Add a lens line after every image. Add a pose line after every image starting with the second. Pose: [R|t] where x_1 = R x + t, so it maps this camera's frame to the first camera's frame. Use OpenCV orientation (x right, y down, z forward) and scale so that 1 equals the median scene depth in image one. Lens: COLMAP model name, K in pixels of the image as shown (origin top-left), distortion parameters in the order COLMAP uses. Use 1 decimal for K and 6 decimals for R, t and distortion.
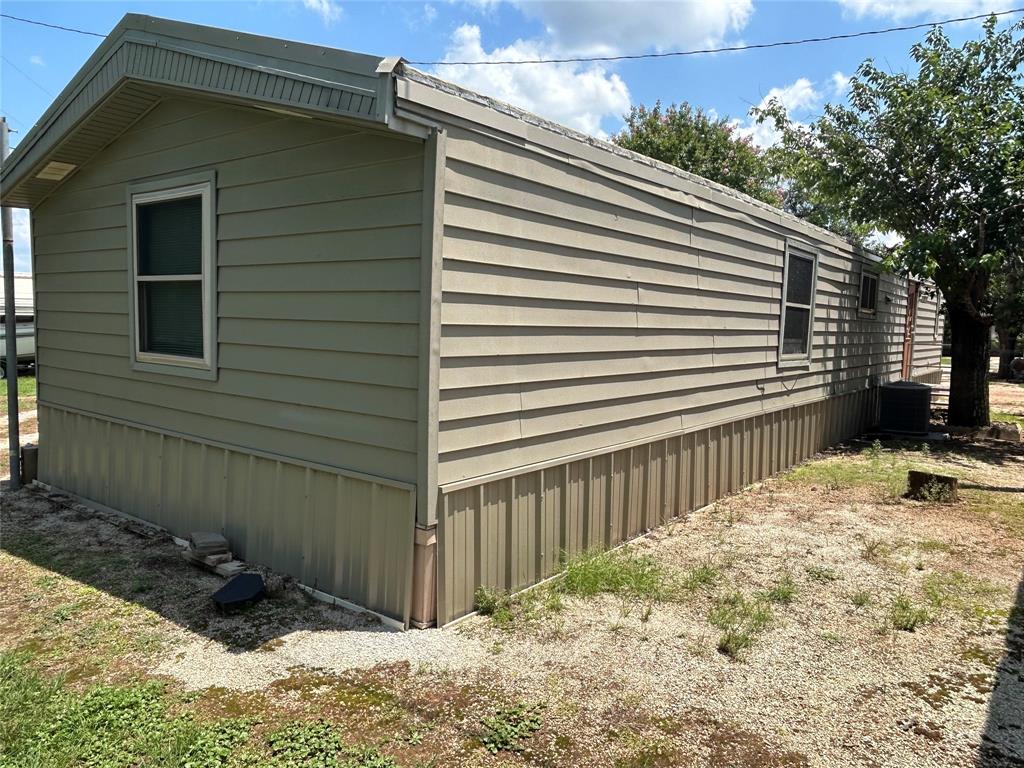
lens RADIAL K [[730.9, 0, 512.0], [0, 730.9, 384.0], [0, 0, 1]] dist [-0.006671, -0.002450]
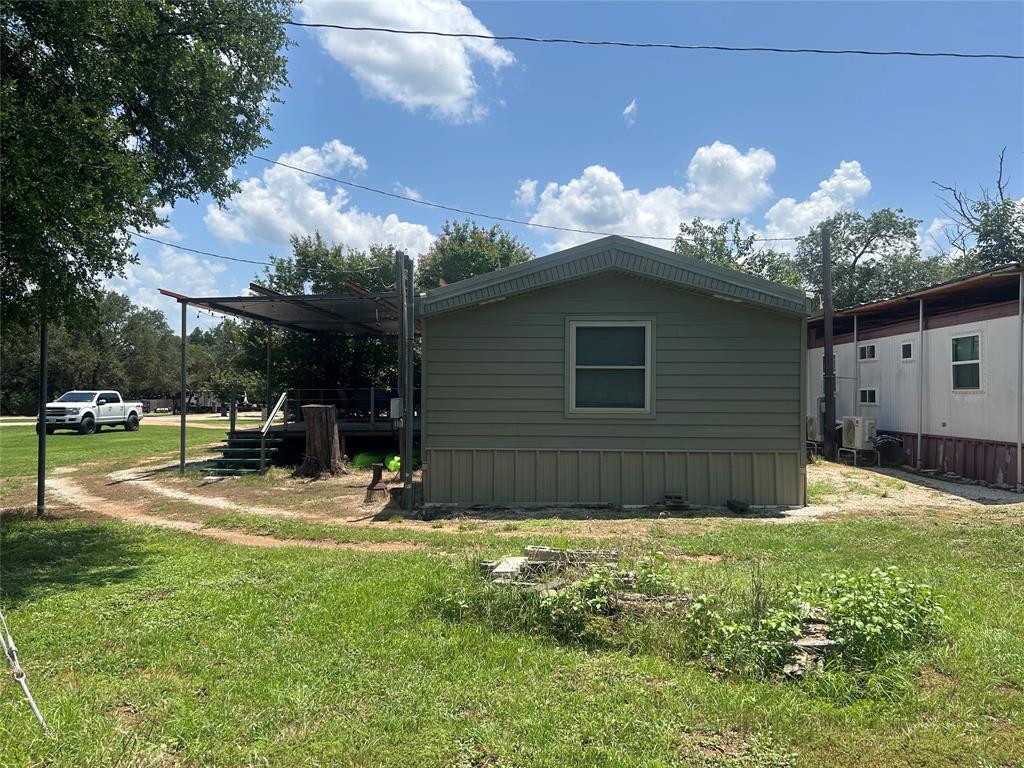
lens RADIAL K [[775.8, 0, 512.5], [0, 775.8, 387.8], [0, 0, 1]] dist [0.079392, -0.090056]
pose [[0.819866, -0.029141, 0.571813, -1.956208], [0.078917, 0.994923, -0.062447, 0.015033], [-0.567090, 0.096324, 0.818004, -0.536634]]
